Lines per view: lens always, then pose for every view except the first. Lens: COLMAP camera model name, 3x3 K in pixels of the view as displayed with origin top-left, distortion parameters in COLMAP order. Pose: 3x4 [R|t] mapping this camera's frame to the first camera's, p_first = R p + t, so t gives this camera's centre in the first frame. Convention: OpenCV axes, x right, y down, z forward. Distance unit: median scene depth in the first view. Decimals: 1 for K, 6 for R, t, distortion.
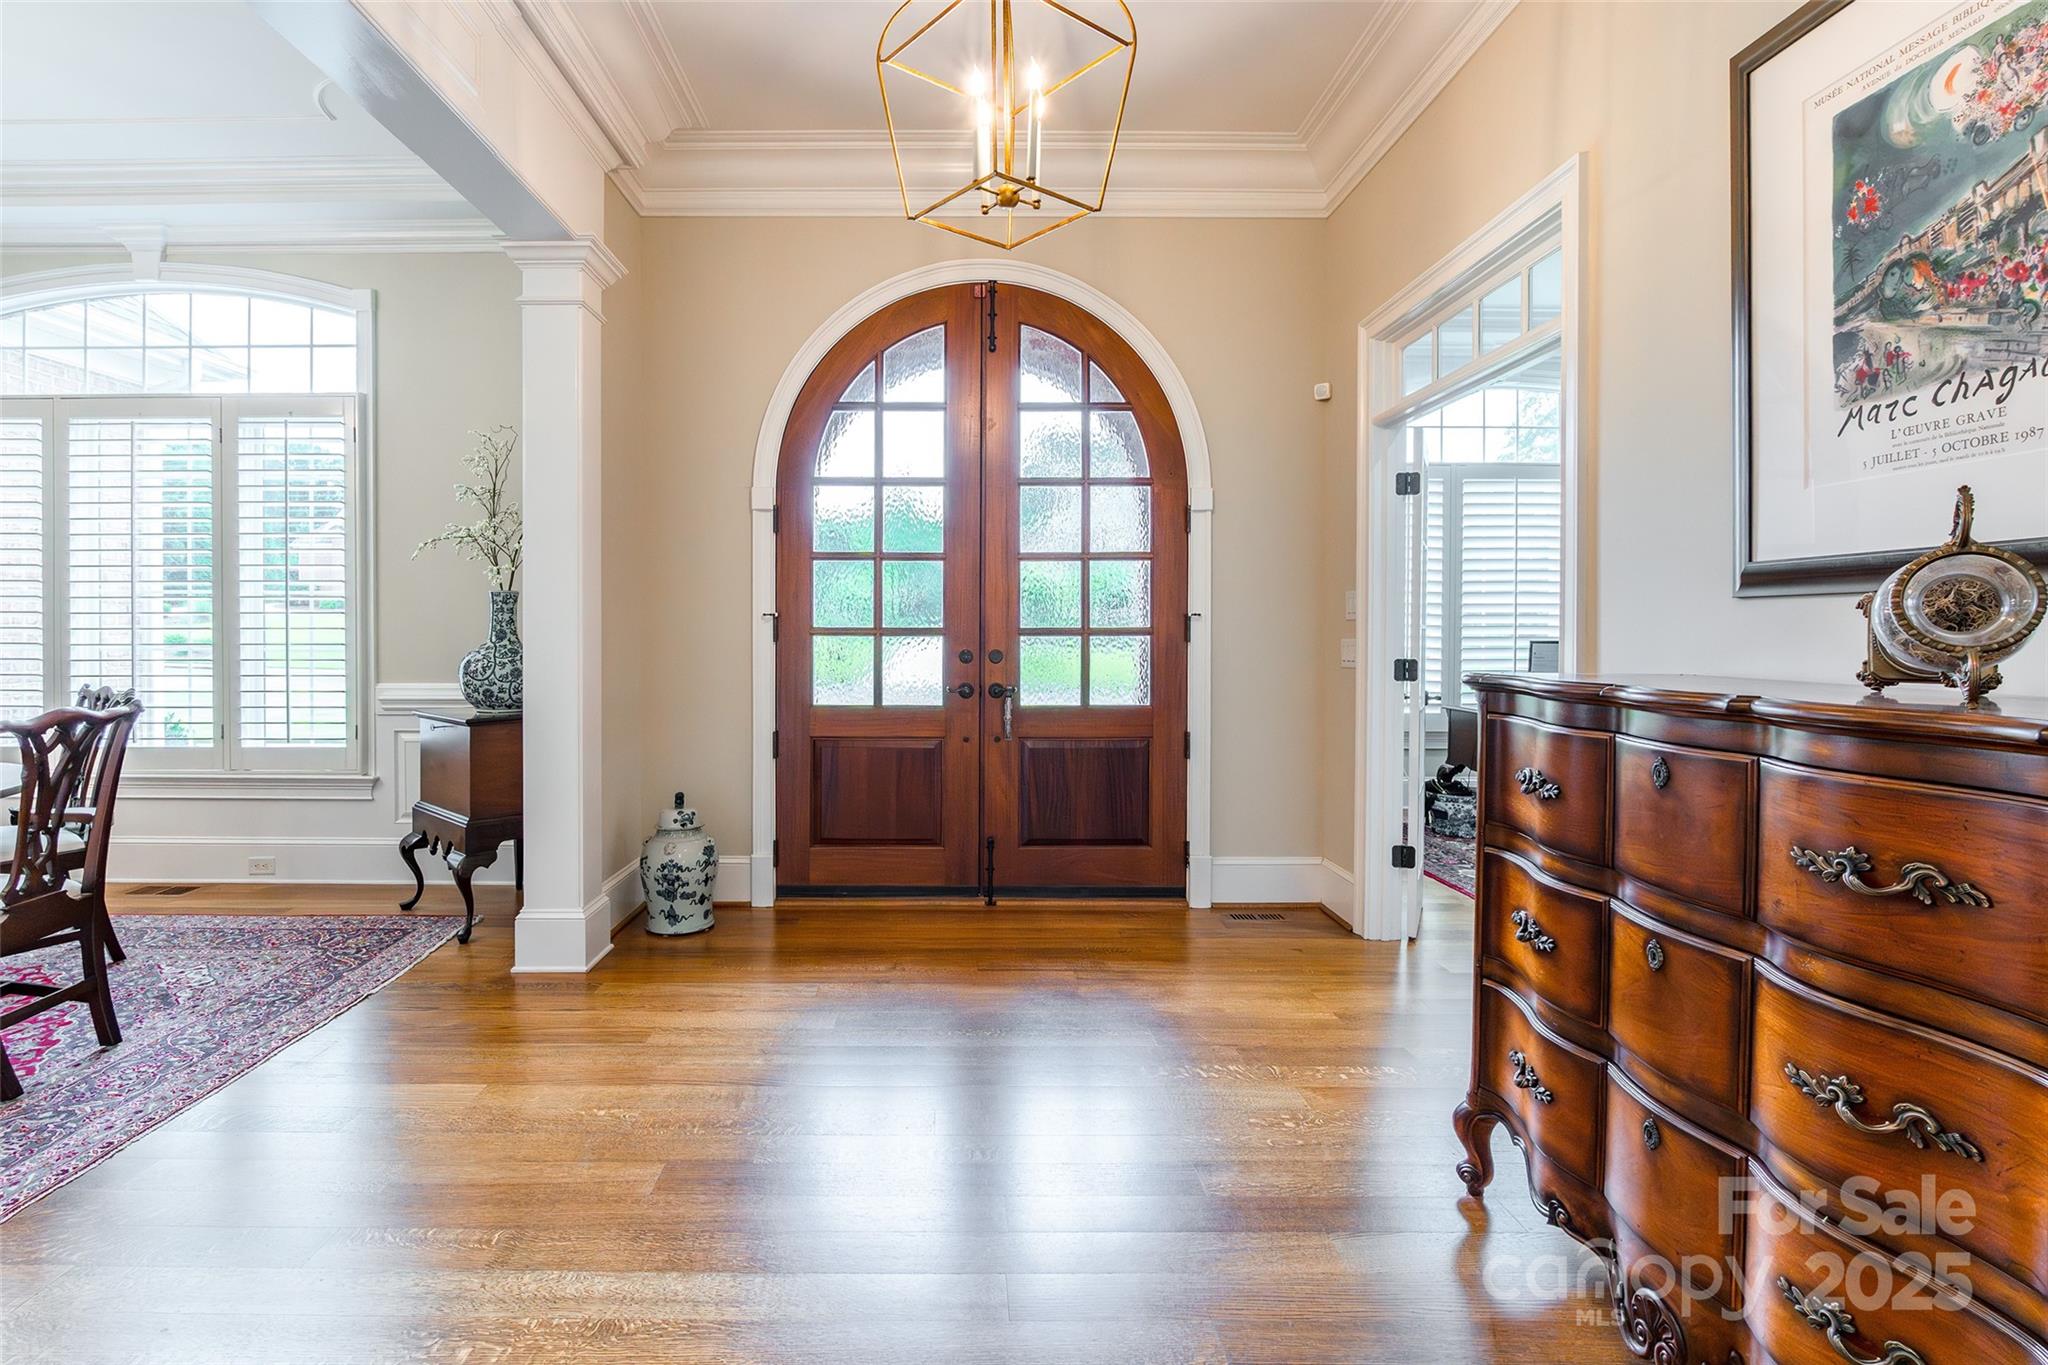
lens RADIAL K [[1018.5, 0, 1018.9], [0, 1018.5, 633.3], [0, 0, 1]] dist [-0.005384, -0.007030]
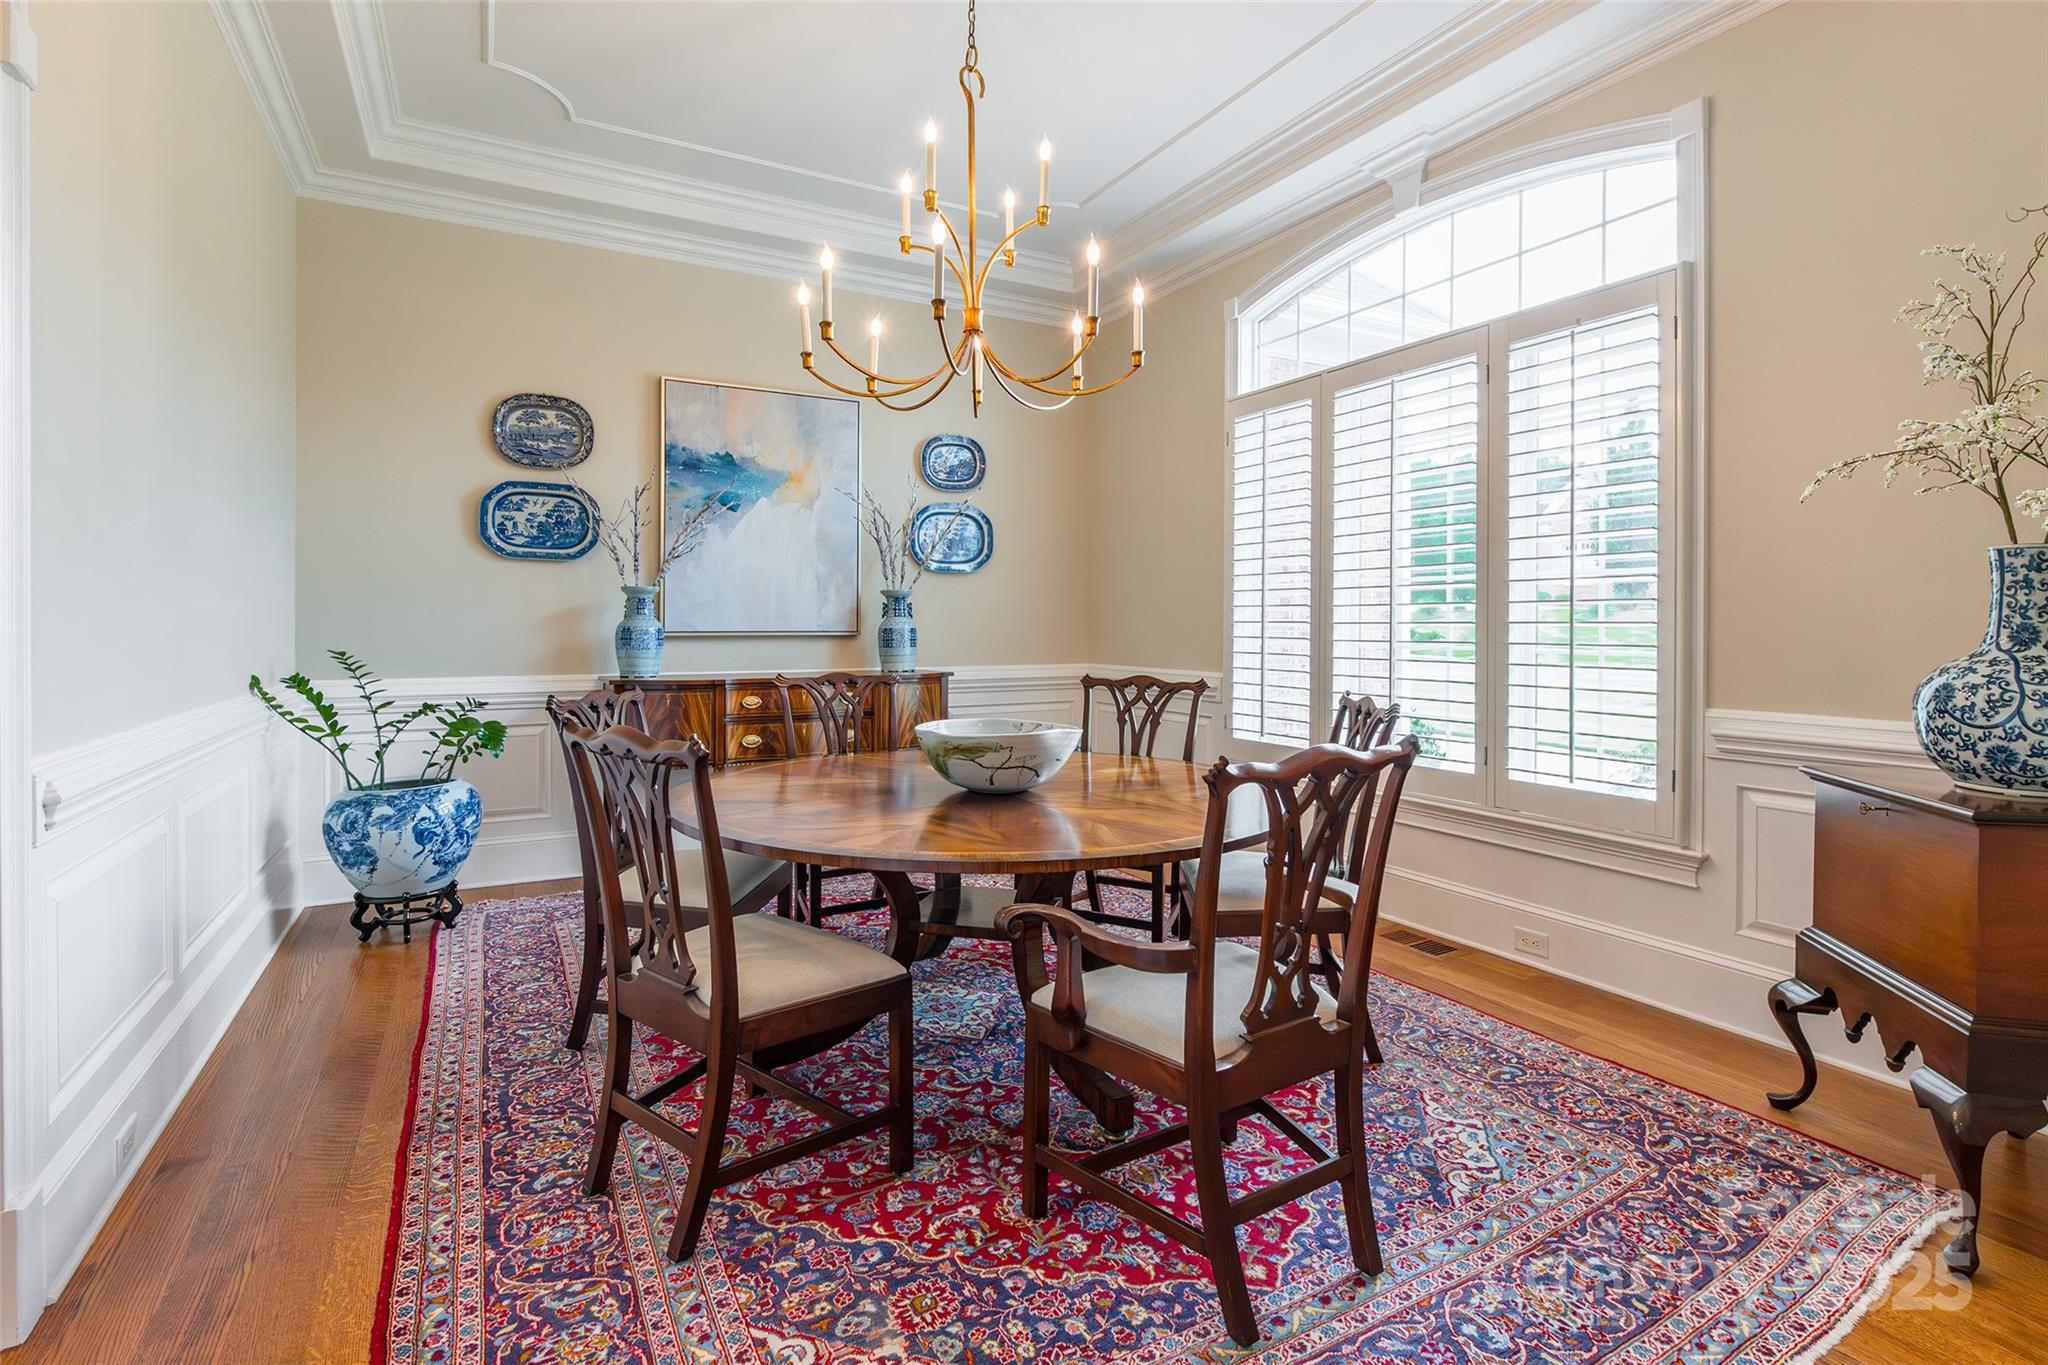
lens RADIAL K [[949.9, 0, 1015.2], [0, 949.9, 652.8], [0, 0, 1]] dist [-0.003557, 0.000333]
pose [[0.470603, 0.026371, -0.881951, -0.336146], [-0.002792, 0.999593, 0.028399, -0.001370], [0.882341, -0.010903, 0.470485, 0.360886]]
